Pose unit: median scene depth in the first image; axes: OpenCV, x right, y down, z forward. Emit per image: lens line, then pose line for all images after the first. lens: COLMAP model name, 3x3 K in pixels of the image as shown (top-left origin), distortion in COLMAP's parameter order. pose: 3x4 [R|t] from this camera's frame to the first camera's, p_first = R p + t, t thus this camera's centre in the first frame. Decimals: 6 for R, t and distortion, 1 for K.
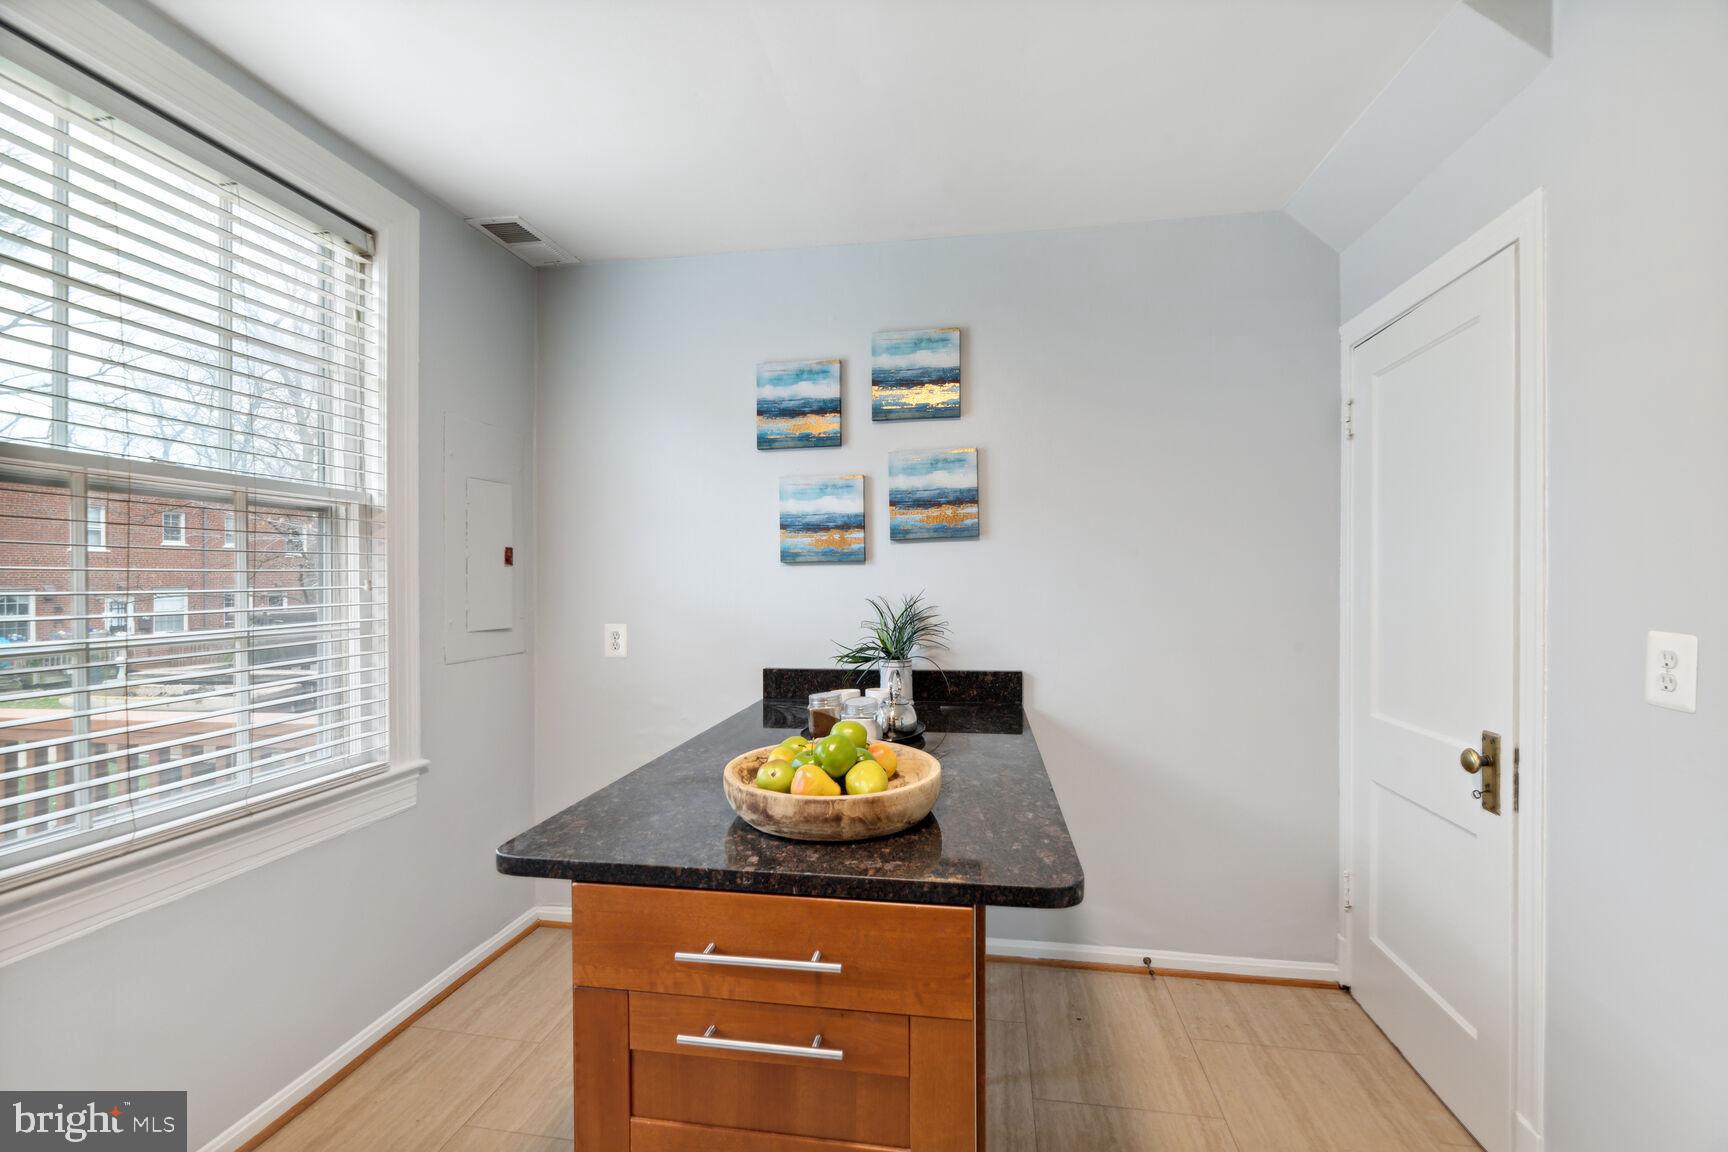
lens RADIAL K [[710.4, 0, 869.6], [0, 710.4, 582.4], [0, 0, 1]] dist [-0.002363, 0.000334]
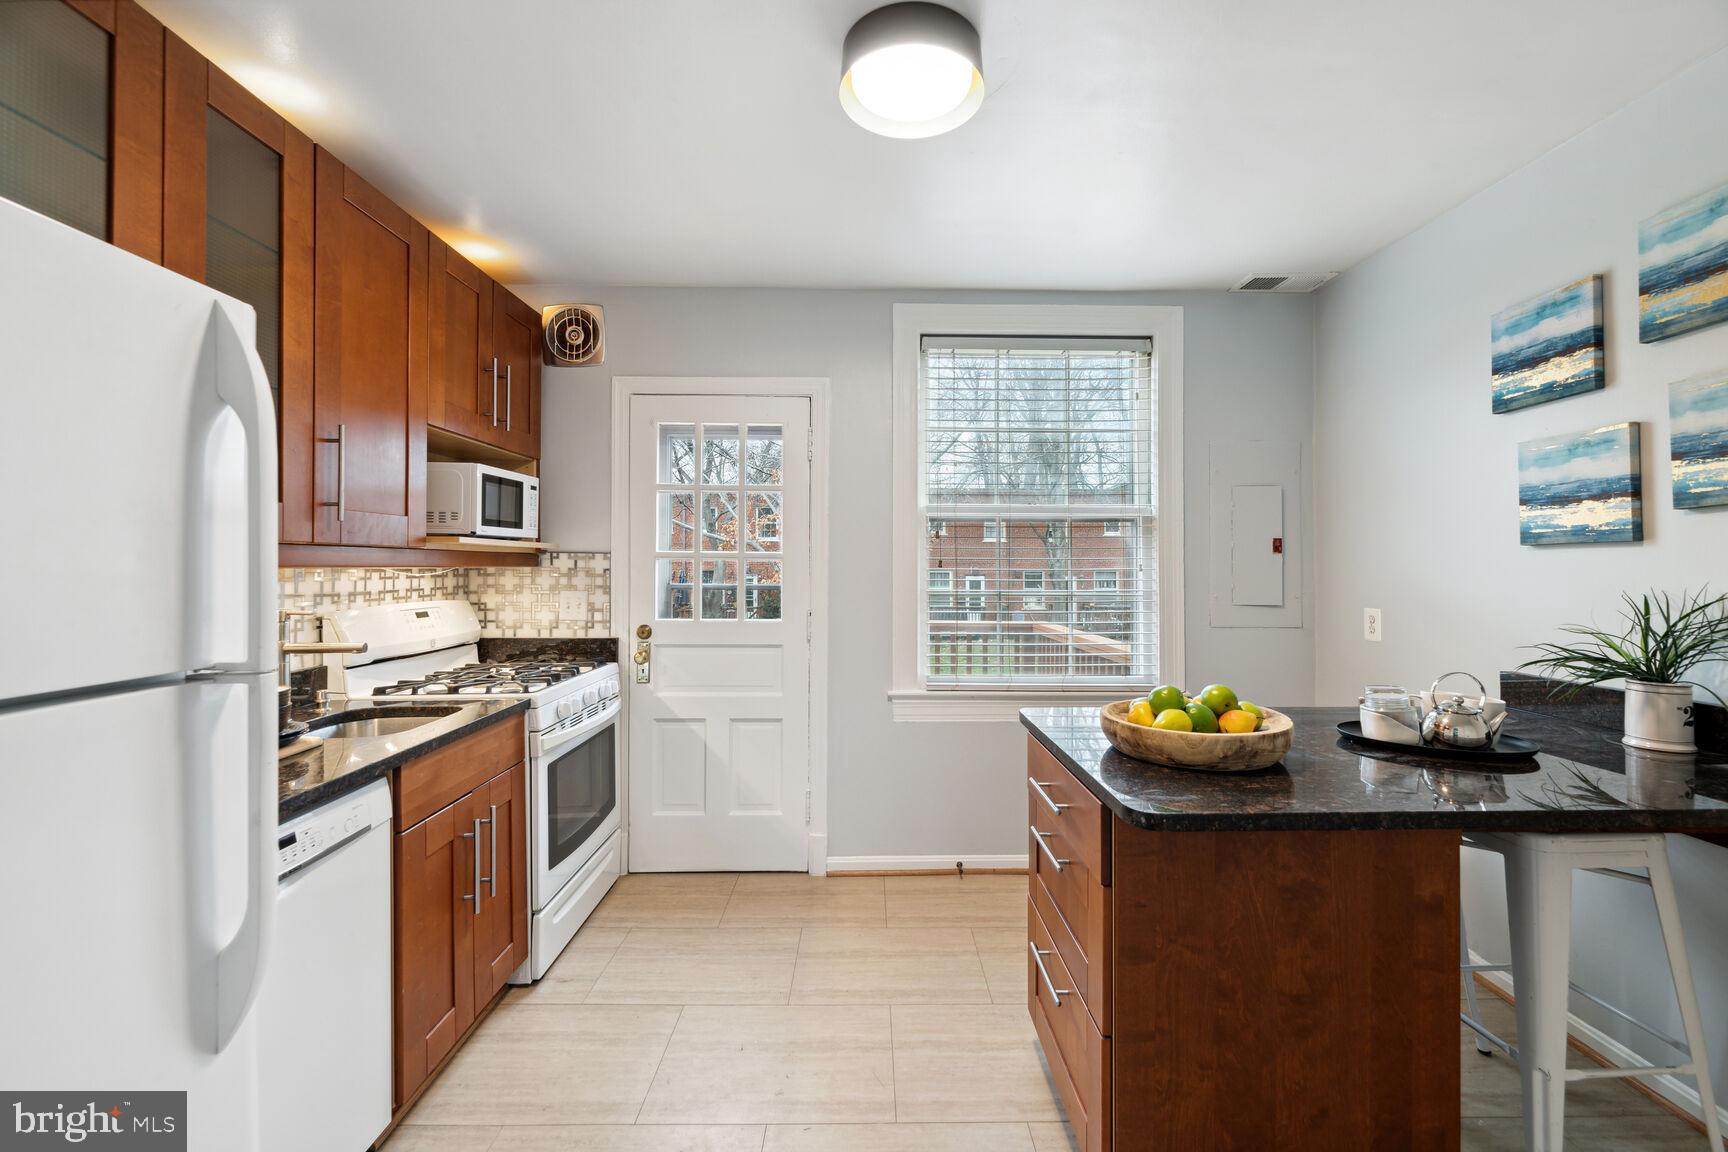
lens RADIAL K [[710.4, 0, 857.5], [0, 710.4, 566.7], [0, 0, 1]] dist [-0.002363, 0.000334]
pose [[0.154282, 0.007954, -0.987995, 0.580660], [-0.008307, 0.999943, 0.006754, -0.003002], [0.987992, 0.007165, 0.154339, 0.113640]]
